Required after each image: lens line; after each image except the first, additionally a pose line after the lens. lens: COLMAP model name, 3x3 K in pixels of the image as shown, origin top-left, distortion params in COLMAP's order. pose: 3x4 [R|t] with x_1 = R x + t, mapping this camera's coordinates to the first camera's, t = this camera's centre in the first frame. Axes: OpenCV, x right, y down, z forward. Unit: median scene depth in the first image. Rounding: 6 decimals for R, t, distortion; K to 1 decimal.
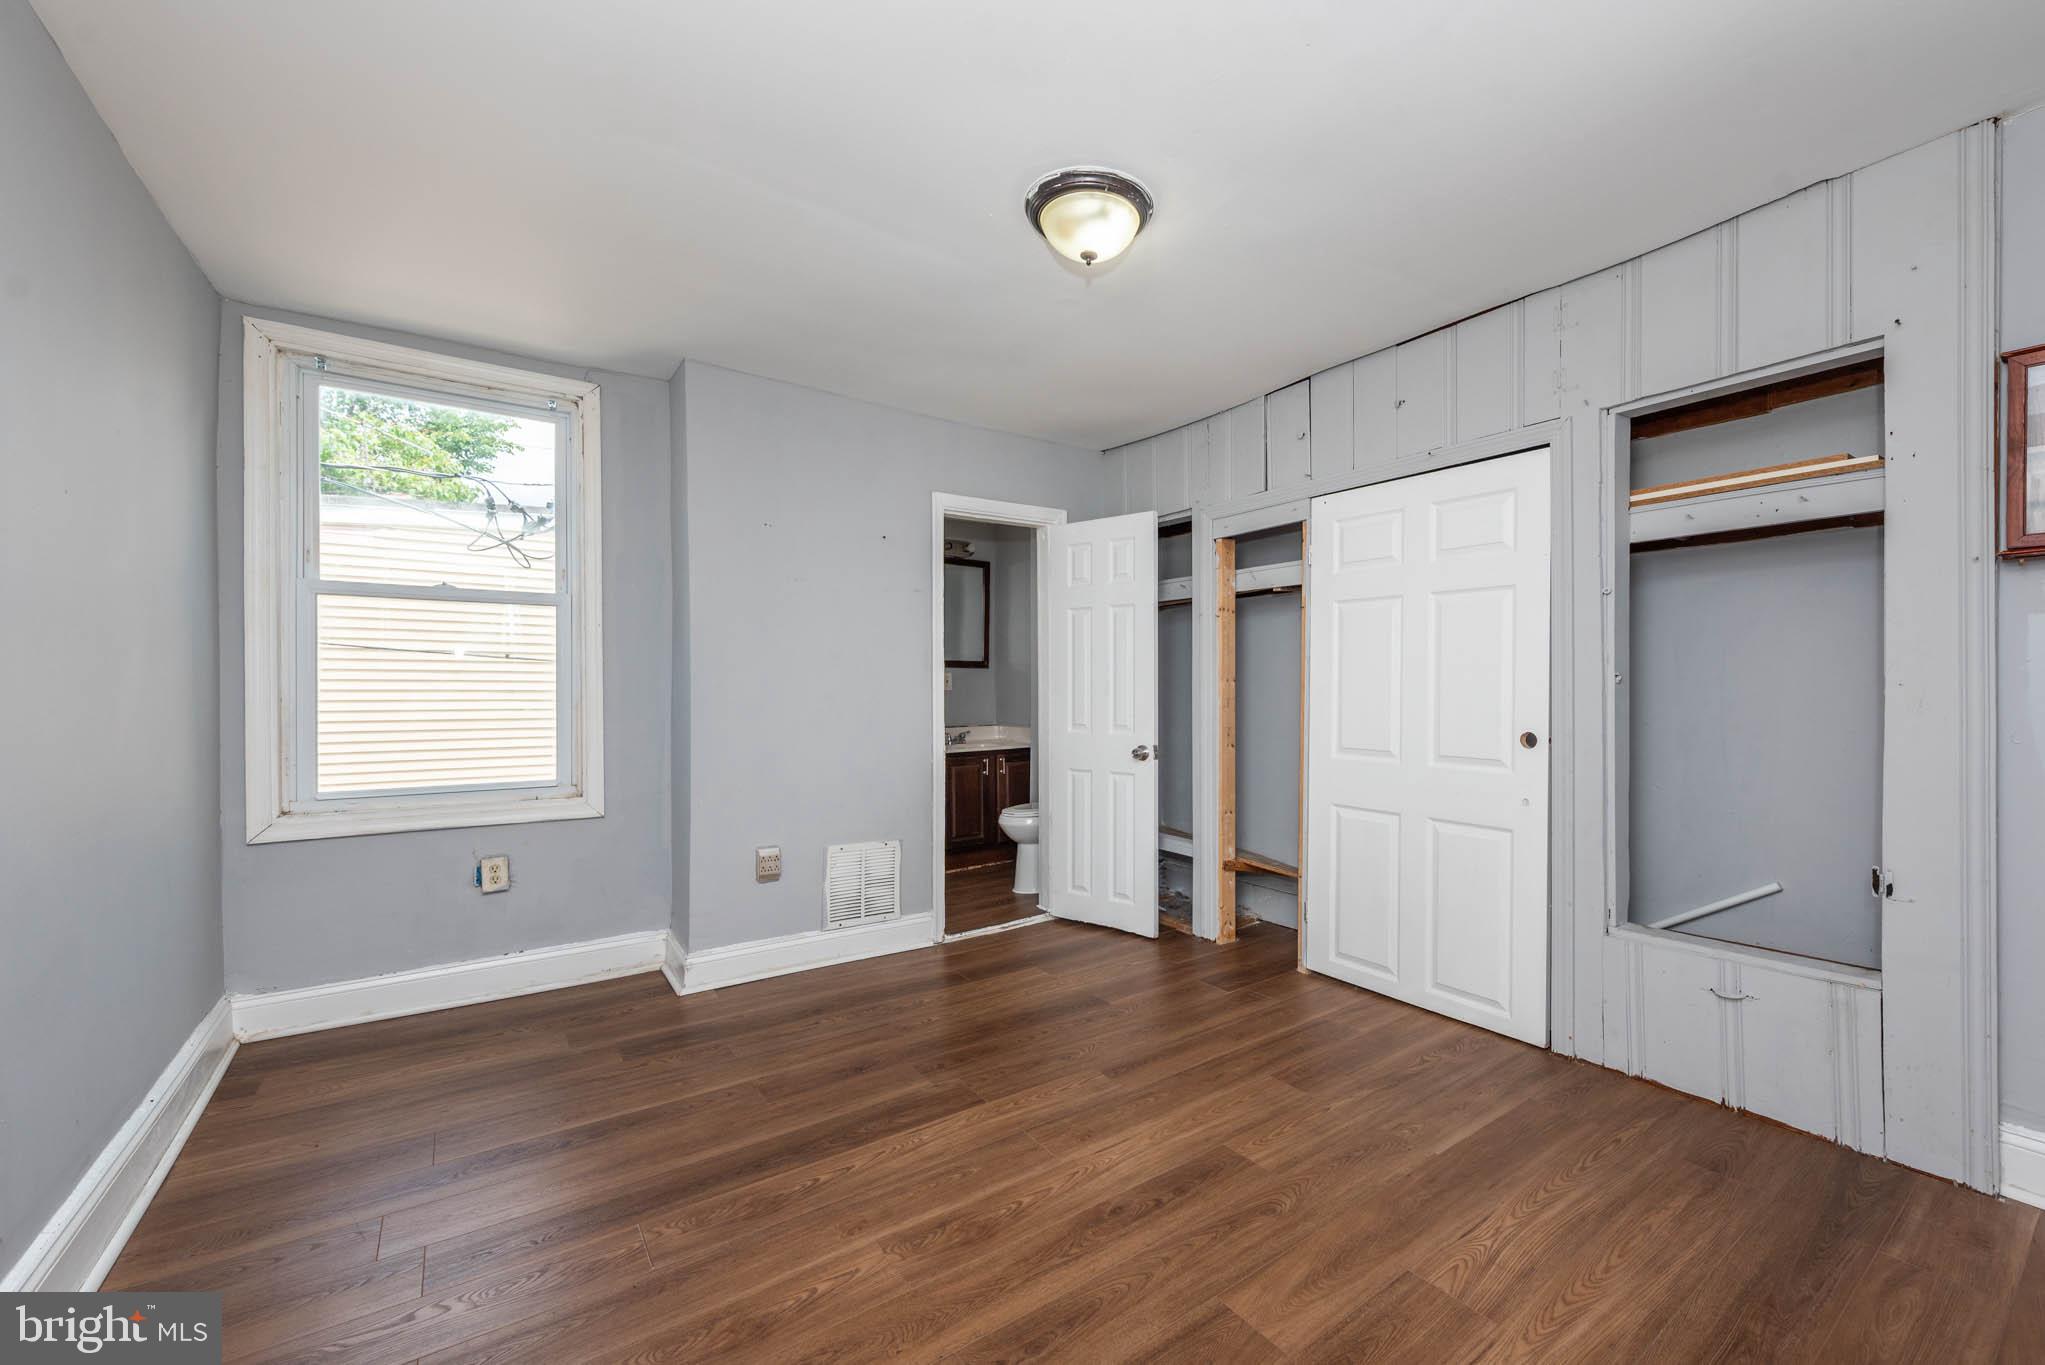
lens RADIAL K [[828.8, 0, 1027.0], [0, 828.8, 688.8], [0, 0, 1]] dist [0.017678, -0.001986]
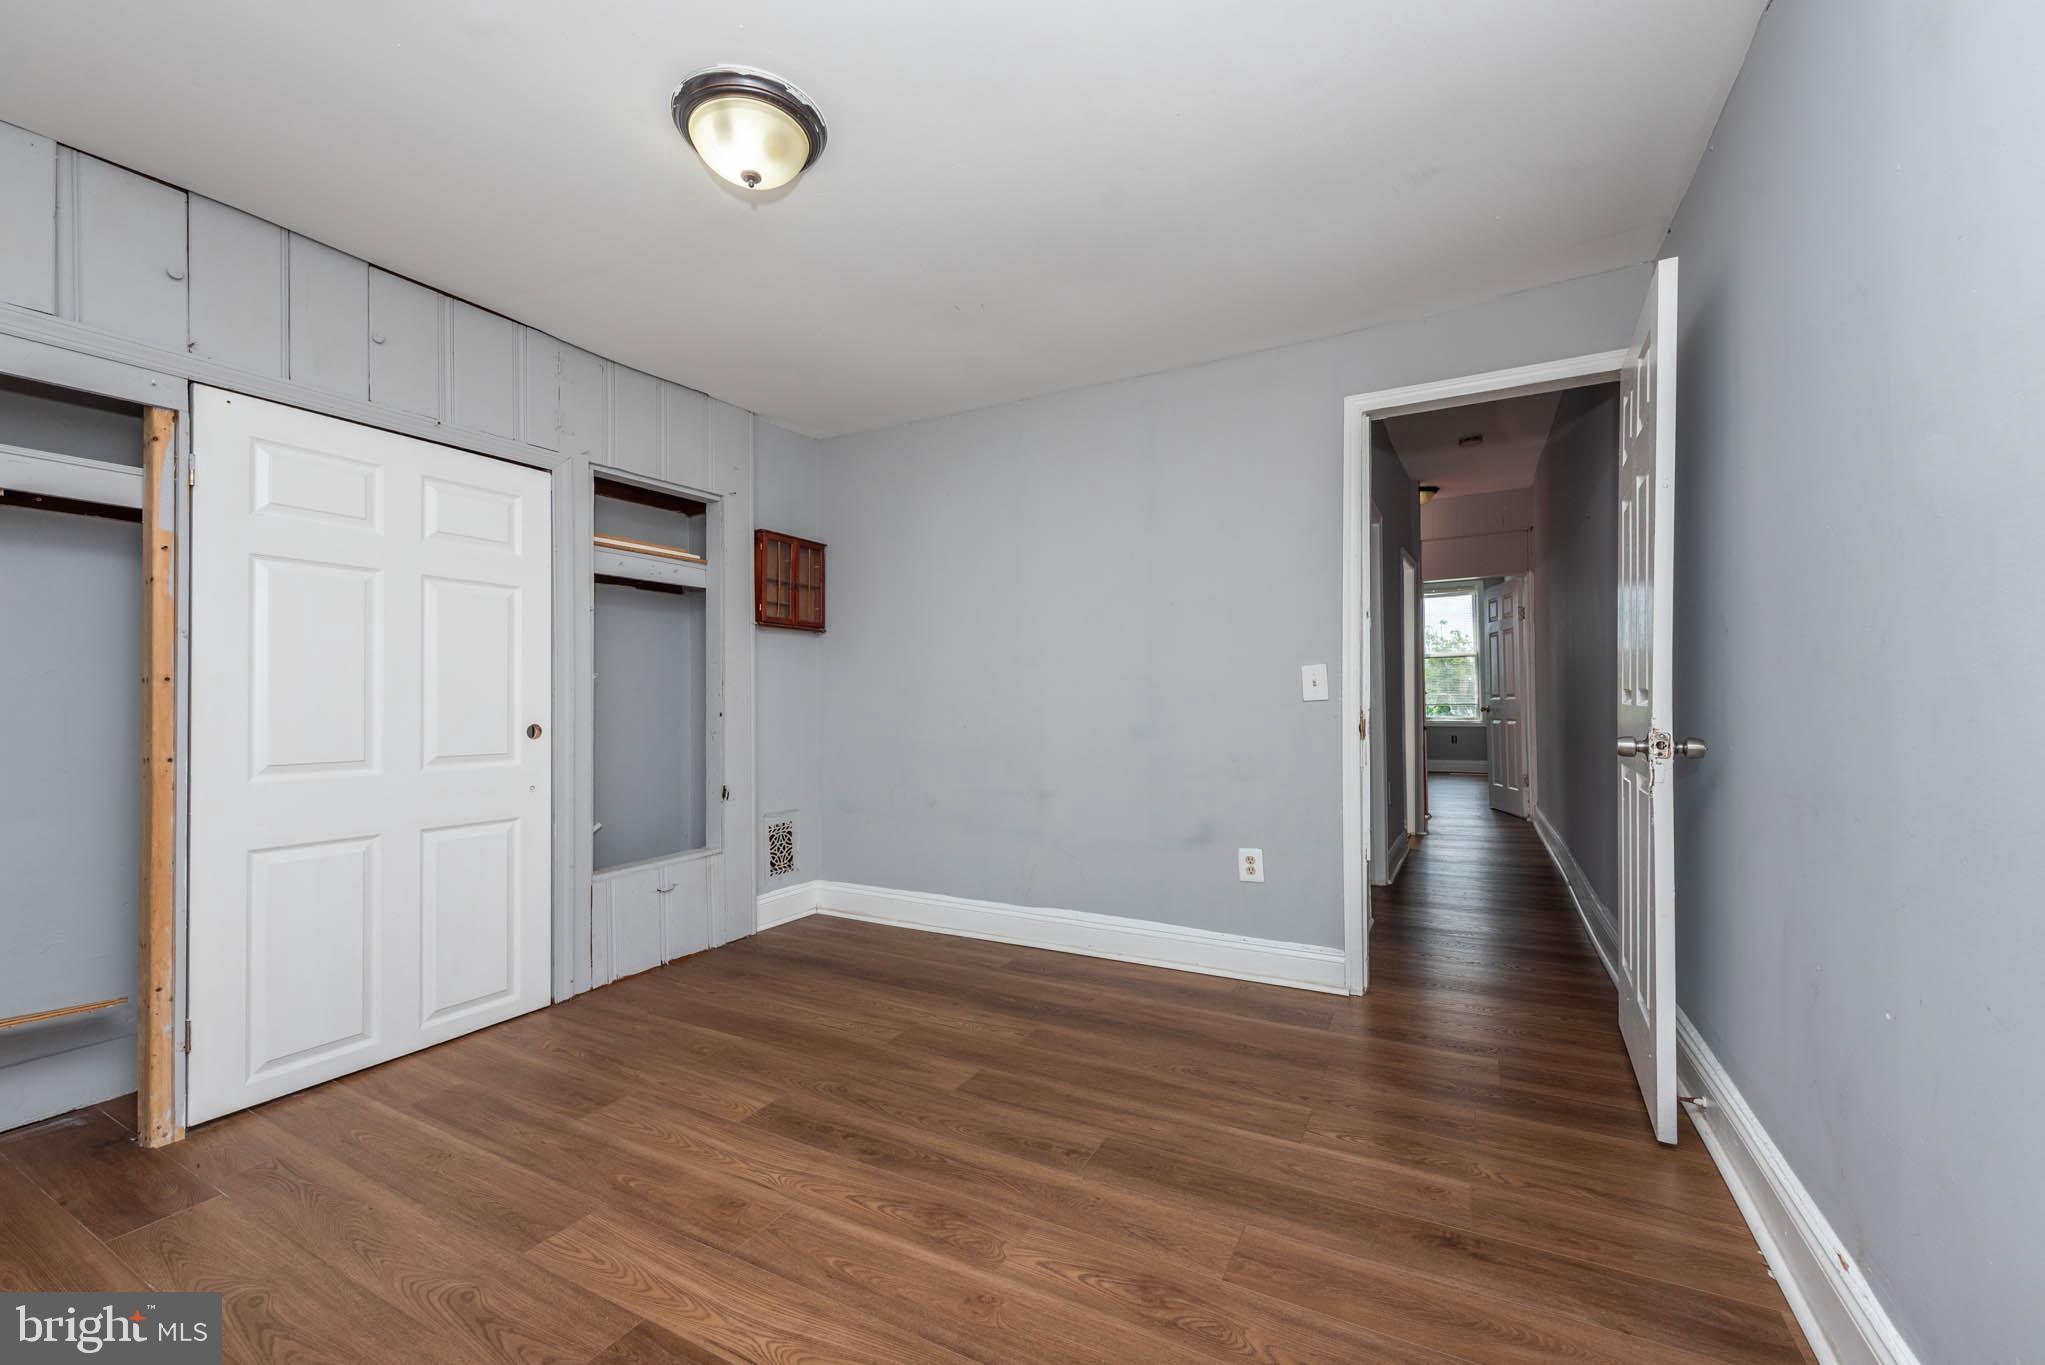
lens RADIAL K [[828.8, 0, 1057.0], [0, 828.8, 693.4], [0, 0, 1]] dist [0.017678, -0.001986]
pose [[-0.492581, 0.018926, 0.870061, -0.770025], [0.015556, 0.999795, -0.012941, 0.040394], [-0.870128, 0.007160, -0.492774, 1.055080]]
